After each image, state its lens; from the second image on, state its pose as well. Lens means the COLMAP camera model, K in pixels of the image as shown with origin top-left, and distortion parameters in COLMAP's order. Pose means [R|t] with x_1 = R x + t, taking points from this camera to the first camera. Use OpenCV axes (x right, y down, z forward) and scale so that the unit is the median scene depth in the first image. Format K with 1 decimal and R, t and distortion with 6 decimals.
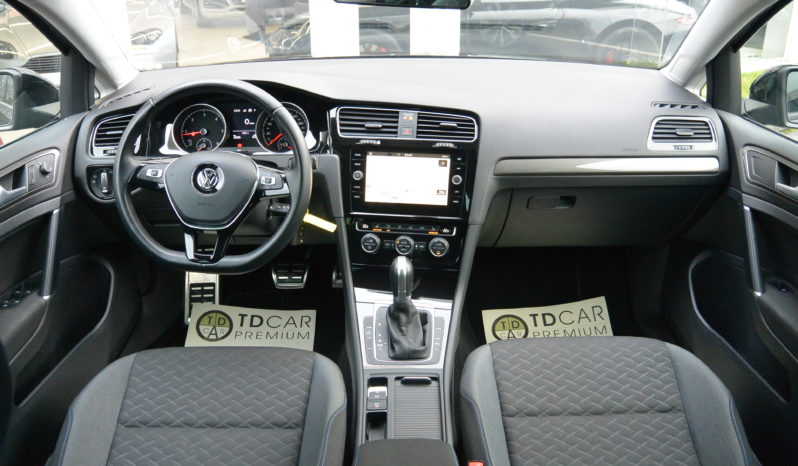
lens RADIAL K [[685.4, 0, 396.6], [0, 685.4, 232.1], [0, 0, 1]] dist [-0.157669, 0.098706]
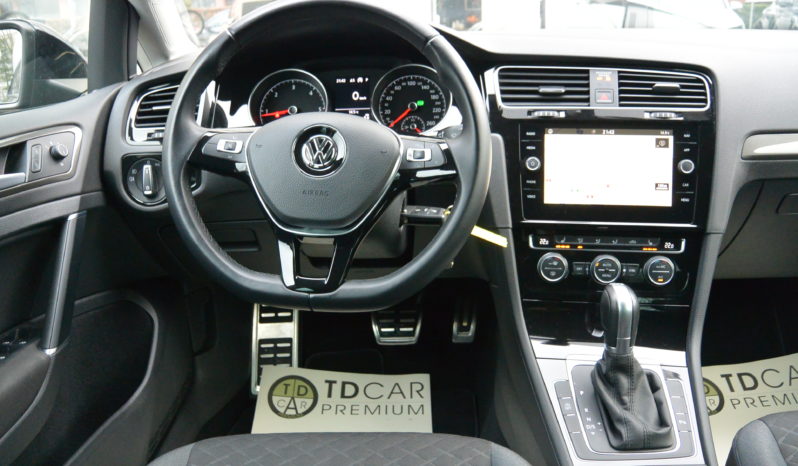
lens RADIAL K [[685.4, 0, 396.6], [0, 685.4, 232.1], [0, 0, 1]] dist [-0.157669, 0.098706]
pose [[0.998470, -0.015013, -0.053211, -0.153723], [0.009813, 0.995268, -0.096673, 0.044507], [0.054410, 0.096003, 0.993893, 0.348902]]
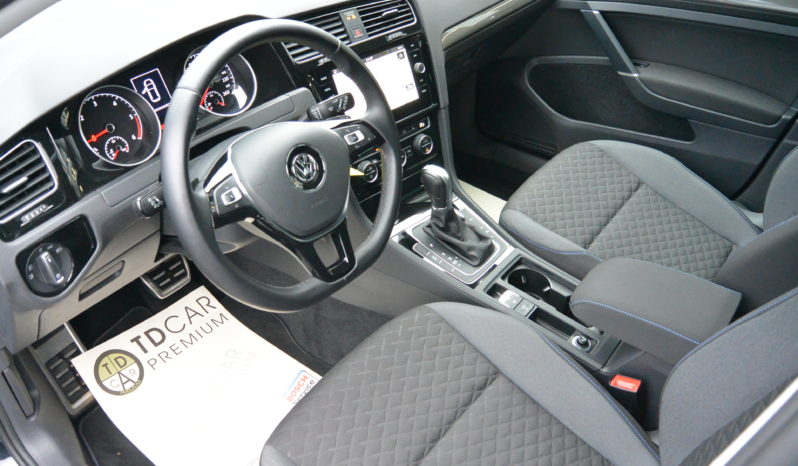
lens RADIAL K [[685.4, 0, 396.6], [0, 685.4, 232.1], [0, 0, 1]] dist [-0.157669, 0.098706]
pose [[0.676962, -0.461054, 0.573718, -0.547098], [0.324471, 0.886601, 0.329633, -0.188289], [-0.660637, -0.036995, 0.749793, 0.324990]]
